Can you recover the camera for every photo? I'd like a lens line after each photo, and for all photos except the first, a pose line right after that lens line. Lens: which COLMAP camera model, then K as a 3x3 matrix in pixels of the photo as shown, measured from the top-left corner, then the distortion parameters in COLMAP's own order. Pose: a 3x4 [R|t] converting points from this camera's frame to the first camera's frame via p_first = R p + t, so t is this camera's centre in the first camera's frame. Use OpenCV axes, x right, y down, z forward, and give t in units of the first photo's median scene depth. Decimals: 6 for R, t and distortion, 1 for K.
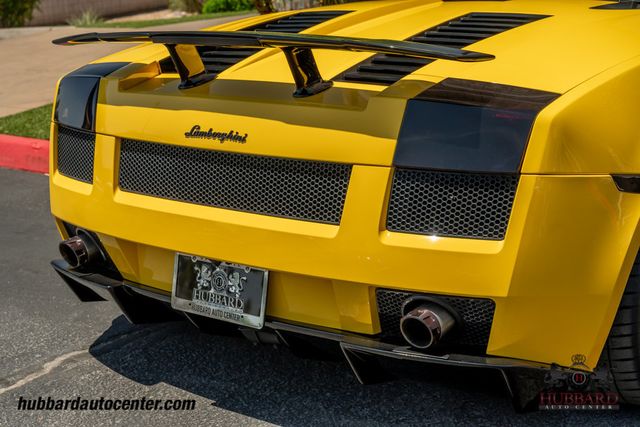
lens RADIAL K [[1029.7, 0, 320.0], [0, 1029.7, 213.5], [0, 0, 1]] dist [0.118754, -0.000663]
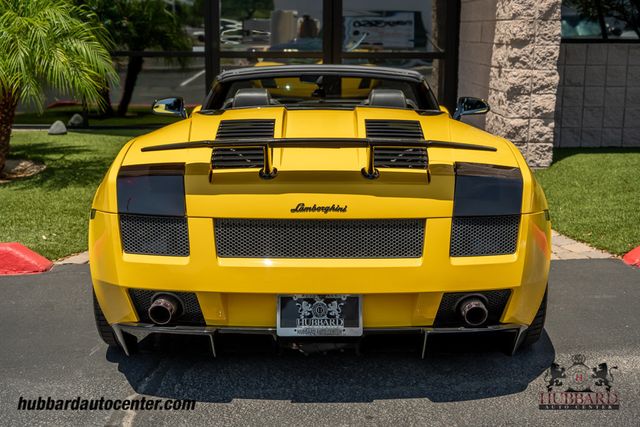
lens RADIAL K [[867.9, 0, 320.0], [0, 867.9, 213.5], [0, 0, 1]] dist [0.006558, 0.014774]
pose [[0.803739, -0.083946, 0.589030, -0.813315], [0.122657, 0.992109, -0.025976, -0.036799], [-0.582202, 0.093127, 0.807693, 0.008687]]
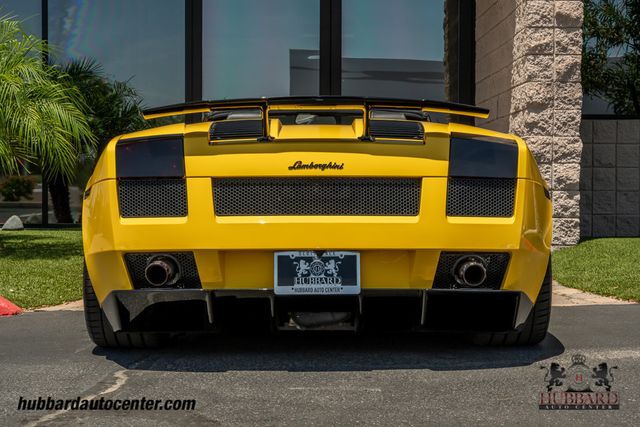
lens RADIAL K [[1100.9, 0, 320.0], [0, 1100.9, 213.5], [0, 0, 1]] dist [0.019704, -0.039964]
pose [[0.801714, 0.020397, 0.597360, -1.028536], [0.126254, 0.971088, -0.202603, 0.307596], [-0.584221, 0.237849, 0.775960, -0.212940]]
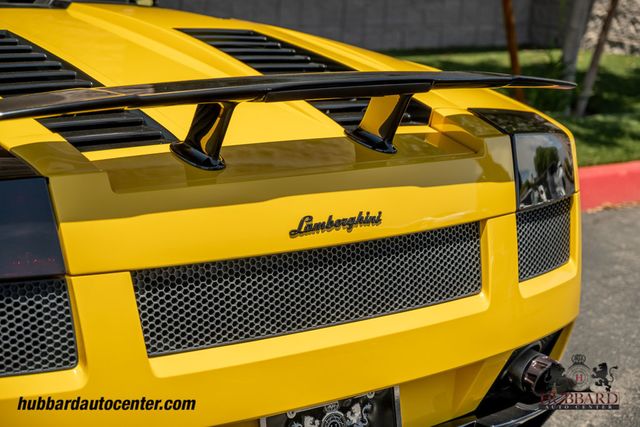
lens RADIAL K [[1193.3, 0, 320.0], [0, 1193.3, 213.5], [0, 0, 1]] dist [0.014004, -0.020598]
pose [[0.286696, -0.178547, 0.941237, -0.856718], [0.179161, 0.975139, 0.130407, -0.188249], [-0.941120, 0.131246, 0.311557, 0.747943]]
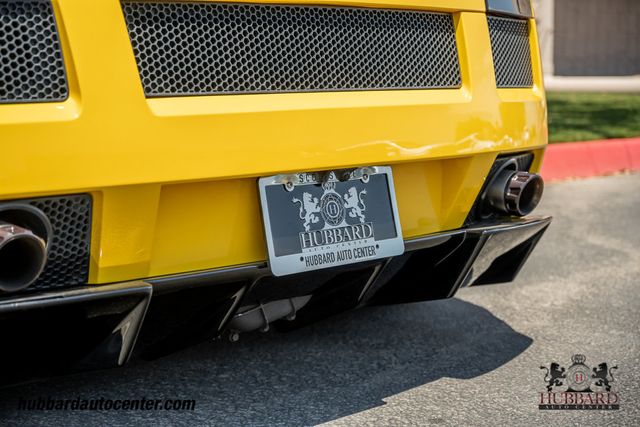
lens RADIAL K [[1225.9, 0, 320.0], [0, 1225.9, 213.5], [0, 0, 1]] dist [-0.002648, 0.081709]
pose [[0.152178, -0.095000, 0.983777, -0.877895], [0.241920, 0.968672, 0.056120, 0.023753], [-0.958288, 0.229455, 0.170393, 0.891010]]
